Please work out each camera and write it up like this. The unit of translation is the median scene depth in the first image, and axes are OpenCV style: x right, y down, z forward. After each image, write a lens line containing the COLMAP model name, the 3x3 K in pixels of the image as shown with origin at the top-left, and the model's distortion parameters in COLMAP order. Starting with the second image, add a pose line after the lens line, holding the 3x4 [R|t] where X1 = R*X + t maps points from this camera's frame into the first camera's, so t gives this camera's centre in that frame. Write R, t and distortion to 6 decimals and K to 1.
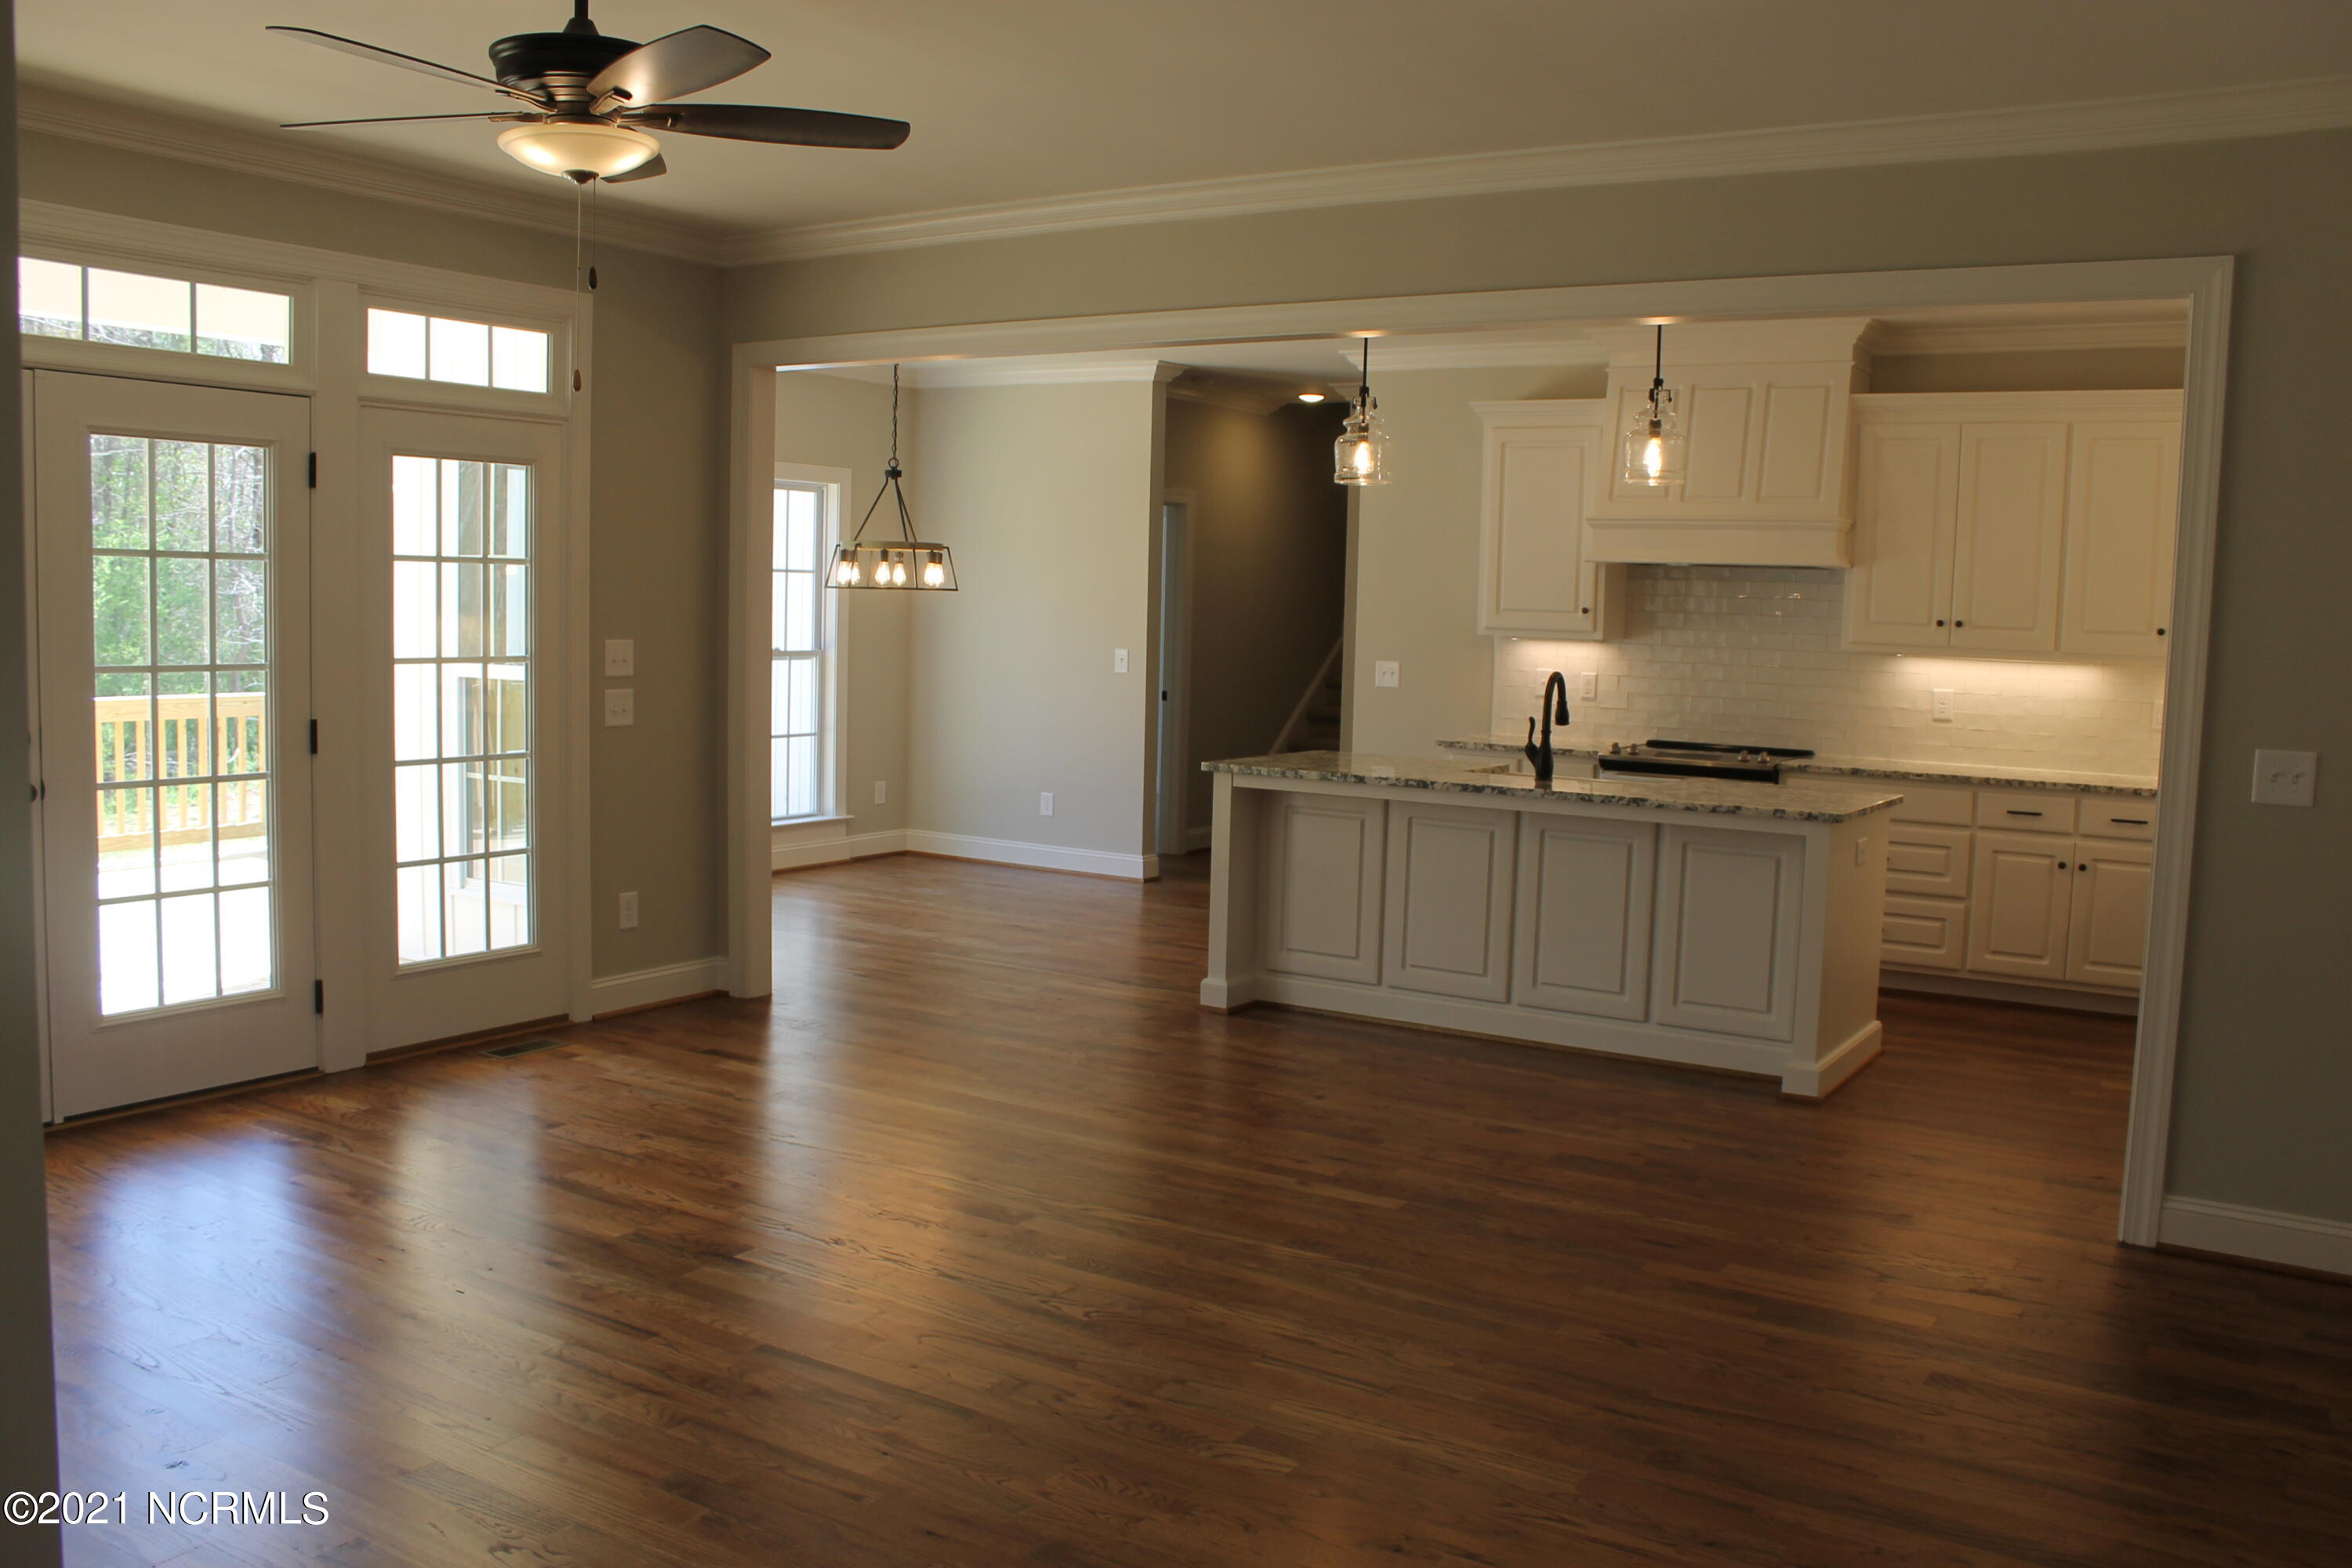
lens RADIAL K [[1911.5, 0, 1177.4], [0, 1911.5, 787.5], [0, 0, 1]] dist [-0.113080, -0.008722]
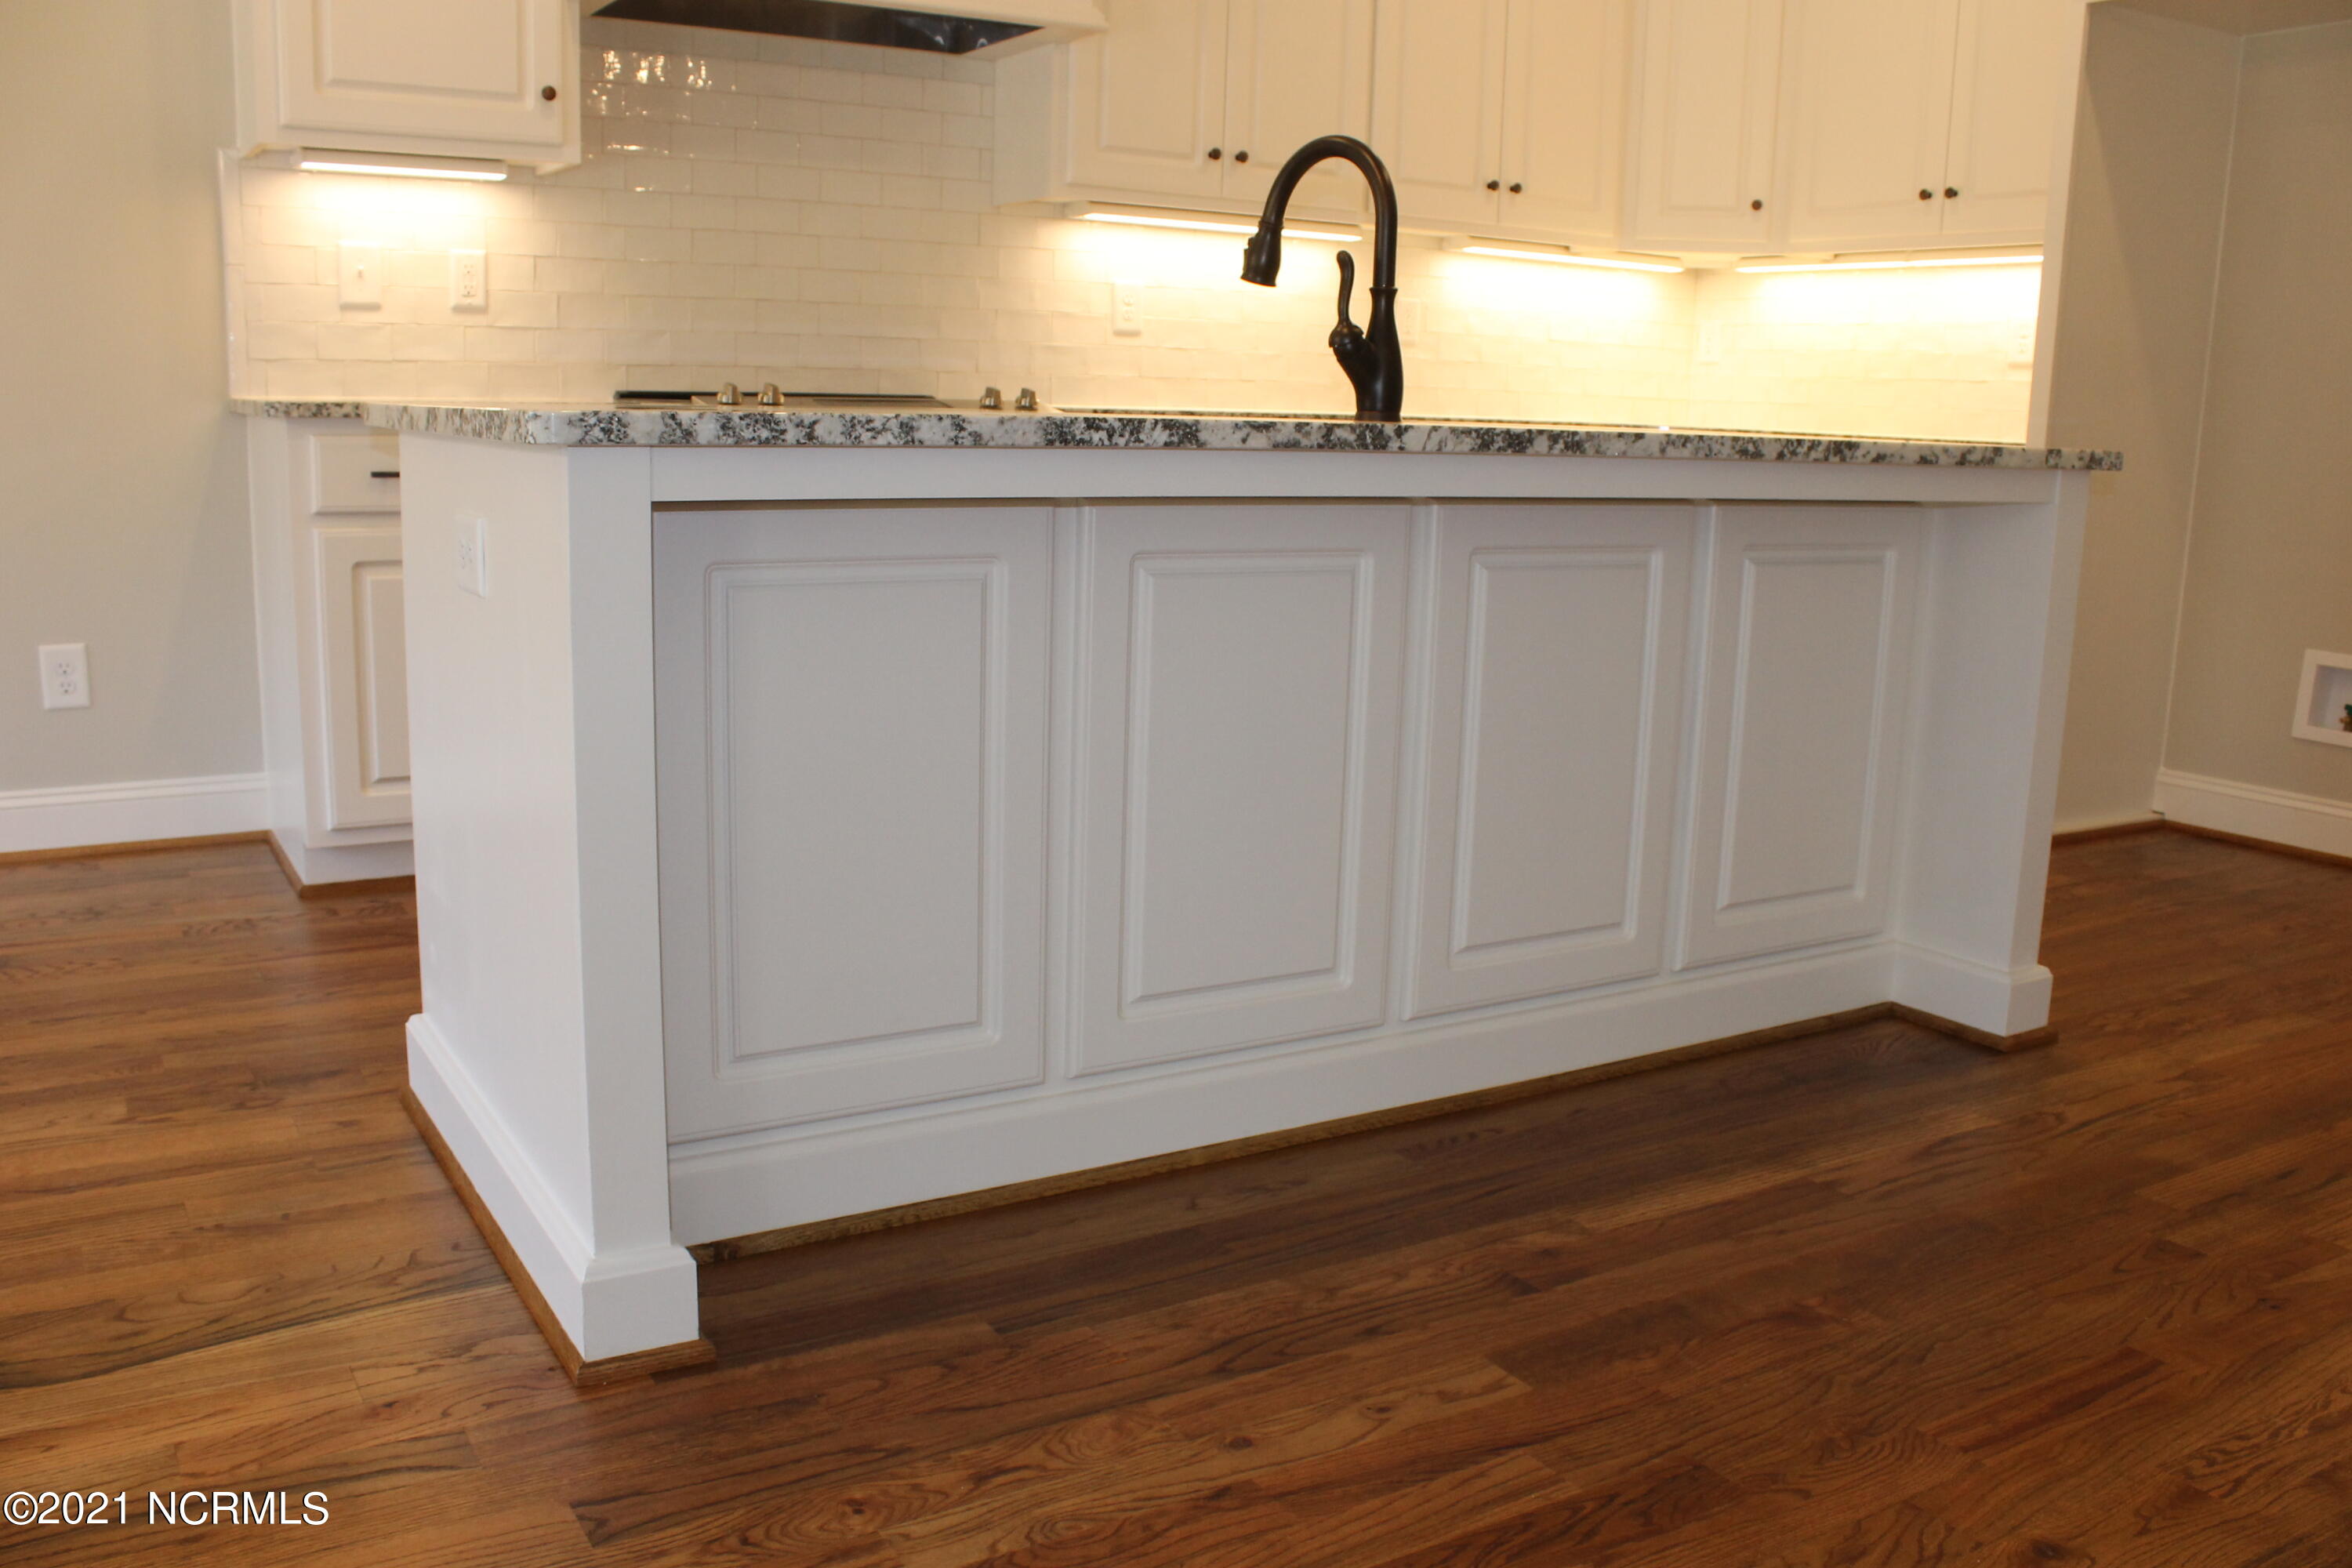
lens RADIAL K [[1911.5, 0, 1170.4], [0, 1911.5, 791.9], [0, 0, 1]] dist [-0.113080, -0.008722]
pose [[0.457670, -0.196115, 0.867224, -0.164242], [0.069273, 0.980271, 0.185121, -0.004486], [-0.886420, -0.024649, 0.462226, 0.850870]]
